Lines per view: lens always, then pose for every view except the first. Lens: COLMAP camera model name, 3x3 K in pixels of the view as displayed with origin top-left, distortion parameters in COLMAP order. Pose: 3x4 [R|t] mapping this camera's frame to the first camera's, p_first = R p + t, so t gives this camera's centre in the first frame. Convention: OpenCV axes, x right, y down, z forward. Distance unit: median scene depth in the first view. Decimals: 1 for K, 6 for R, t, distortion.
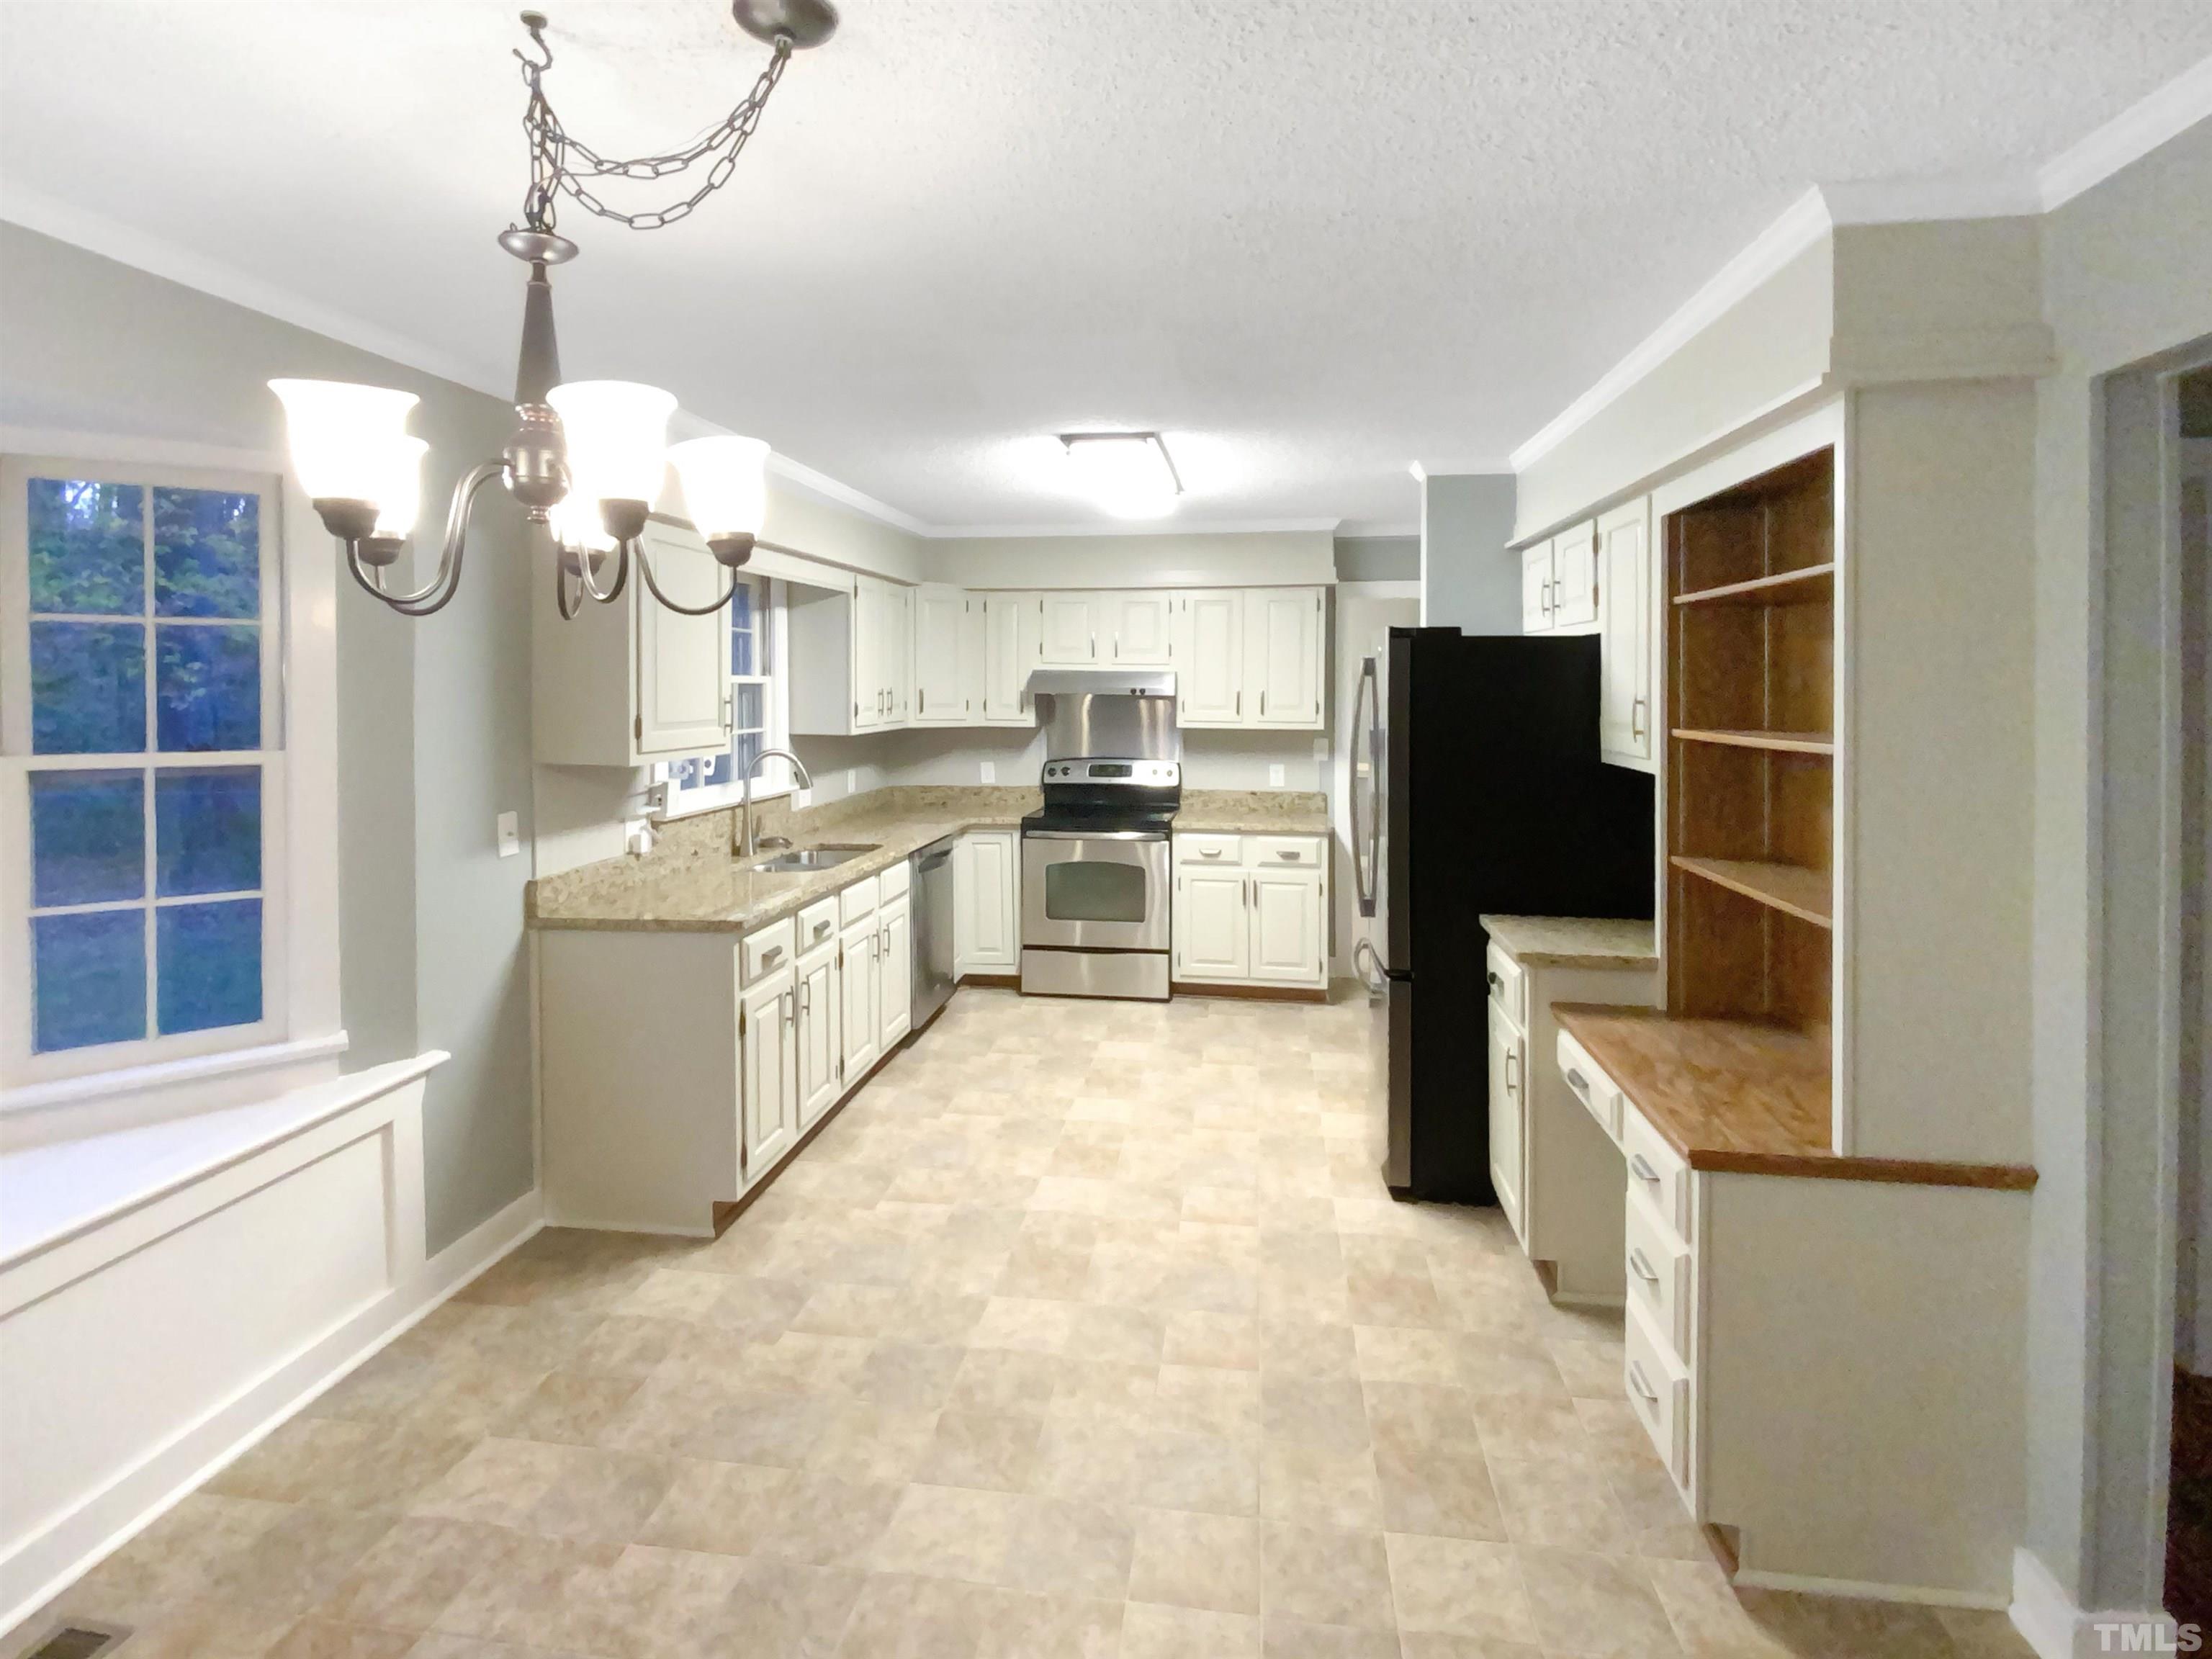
lens RADIAL K [[1073.6, 0, 1106.0], [0, 1073.6, 829.5], [0, 0, 1]] dist [-0.002818, -0.000748]
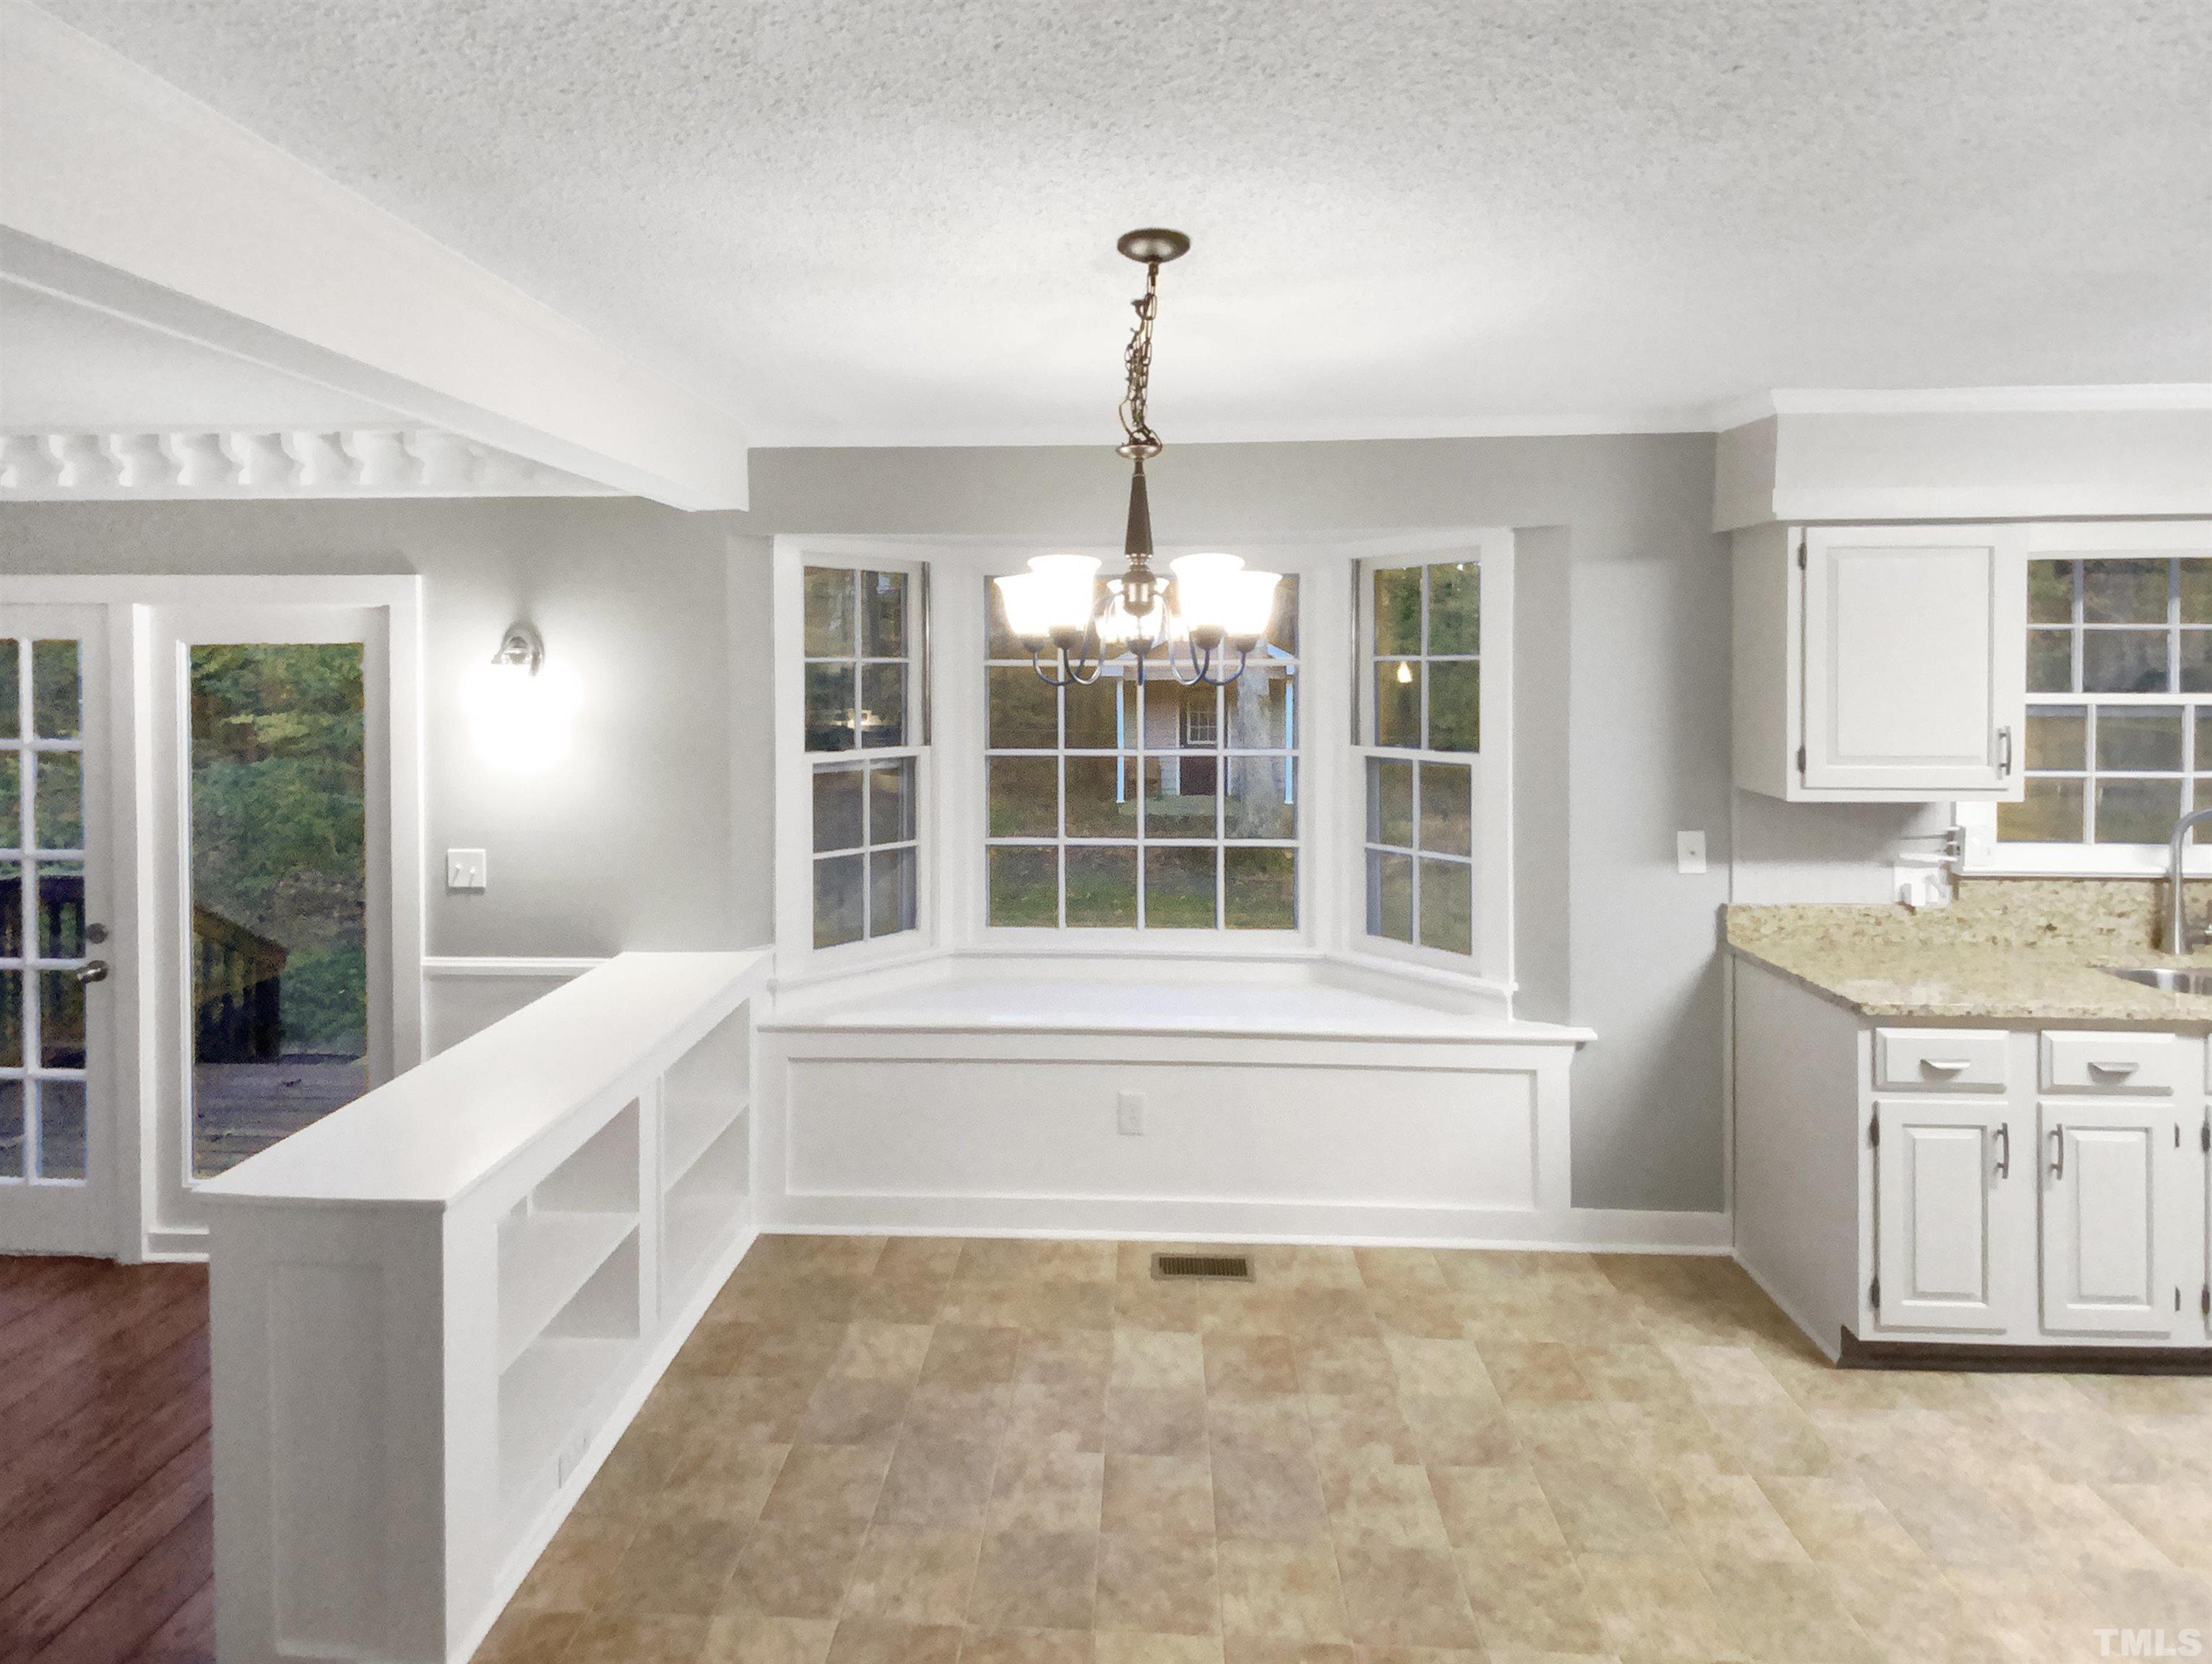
lens RADIAL K [[1143.5, 0, 1105.4], [0, 1143.5, 854.8], [0, 0, 1]] dist [-0.001441, -0.000377]
pose [[0.107430, 0.172202, -0.979186, 0.431840], [-0.134565, 0.978341, 0.157290, -0.086317], [0.985064, 0.114867, 0.128275, 0.306126]]
